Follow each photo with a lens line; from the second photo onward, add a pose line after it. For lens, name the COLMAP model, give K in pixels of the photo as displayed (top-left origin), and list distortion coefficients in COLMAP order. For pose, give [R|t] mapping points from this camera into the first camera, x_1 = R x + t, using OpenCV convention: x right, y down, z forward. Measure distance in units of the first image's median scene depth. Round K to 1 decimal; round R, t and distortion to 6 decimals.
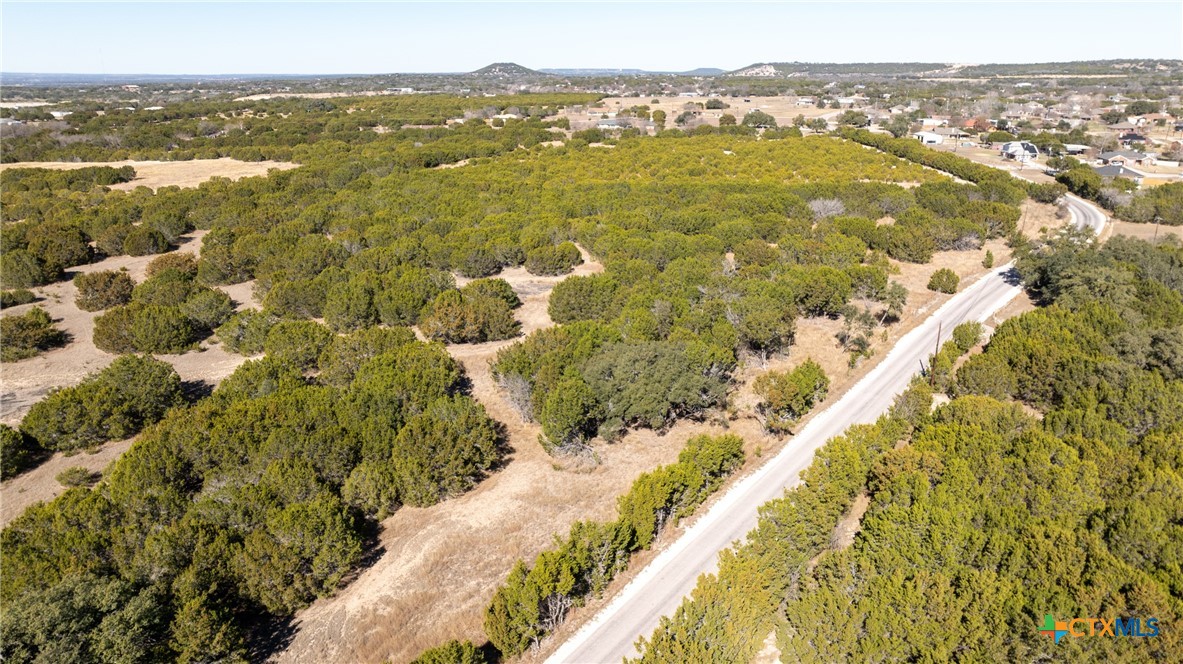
lens RADIAL K [[876.1, 0, 594.6], [0, 876.1, 327.4], [0, 0, 1]] dist [-0.083558, 0.144972]
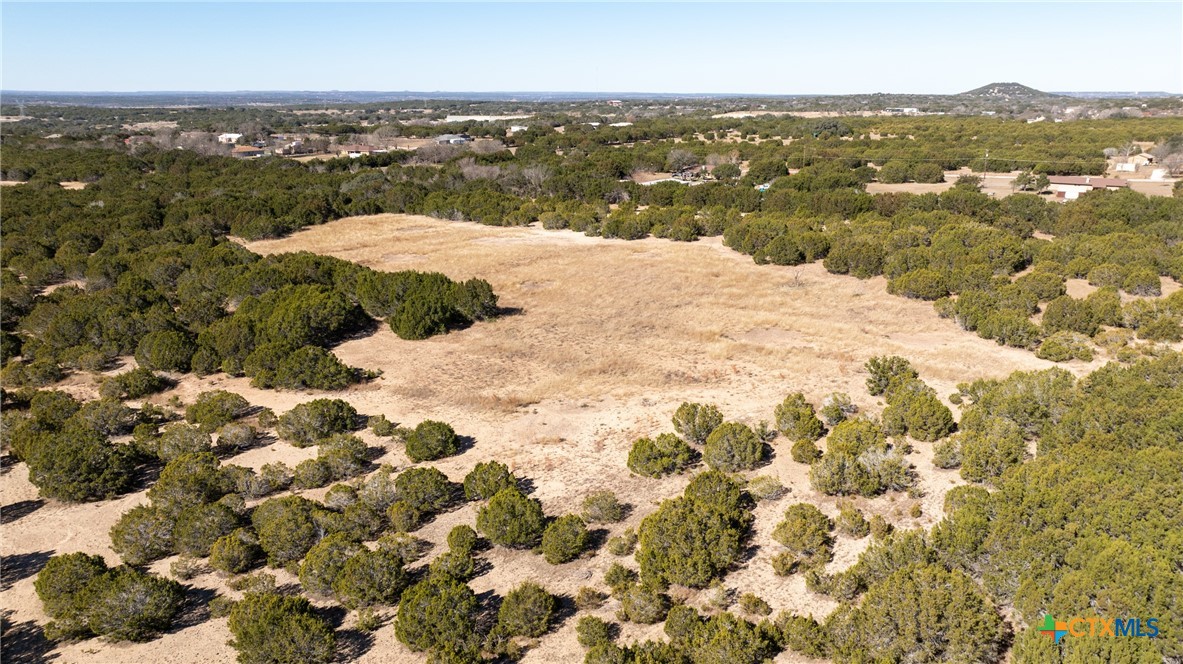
lens RADIAL K [[876.1, 0, 594.6], [0, 876.1, 327.4], [0, 0, 1]] dist [-0.083558, 0.144972]
pose [[0.875259, 0.130735, -0.465651, -0.102741], [-0.141283, 0.989892, 0.012356, -0.058139], [0.462560, 0.054974, 0.884882, 0.223800]]
